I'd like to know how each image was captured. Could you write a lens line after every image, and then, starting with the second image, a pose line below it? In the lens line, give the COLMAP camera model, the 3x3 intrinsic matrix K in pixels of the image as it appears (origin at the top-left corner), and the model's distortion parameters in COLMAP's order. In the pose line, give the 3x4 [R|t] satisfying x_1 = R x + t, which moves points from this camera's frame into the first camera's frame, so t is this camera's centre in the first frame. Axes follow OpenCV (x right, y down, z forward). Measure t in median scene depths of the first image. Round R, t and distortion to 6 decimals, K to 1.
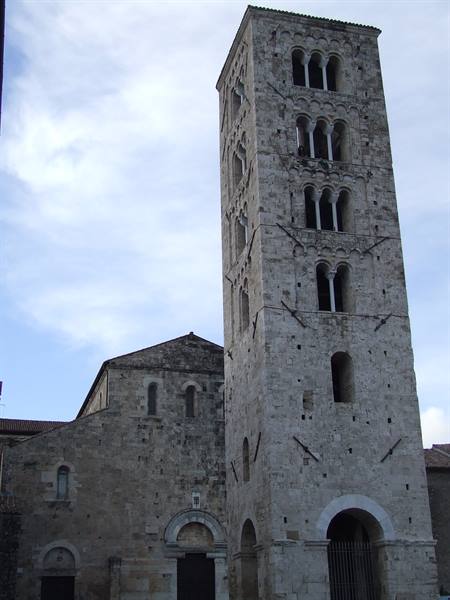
lens RADIAL K [[866.2, 0, 225.0], [0, 866.2, 300.0], [0, 0, 1]] dist [-0.113356, 0.119121]
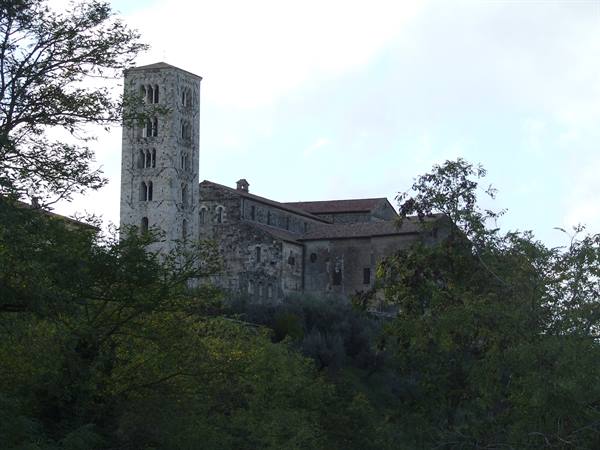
lens RADIAL K [[1754.4, 0, 300.0], [0, 1754.4, 225.0], [0, 0, 1]] dist [0.126315, 0.567050]
pose [[0.776560, -0.053644, -0.627755, 2.881111], [0.204485, 0.963890, 0.170590, -0.548823], [0.595936, -0.260840, 0.759488, -2.114673]]
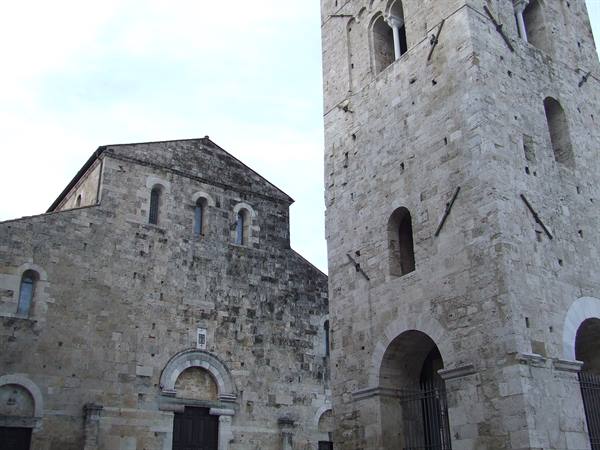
lens RADIAL K [[669.9, 0, 300.0], [0, 669.9, 225.0], [0, 0, 1]] dist [-0.083006, 0.024472]
pose [[0.944850, 0.134087, 0.298797, -0.144196], [-0.124093, 0.990893, -0.052265, 0.154495], [-0.303084, 0.012304, 0.952884, 0.409793]]
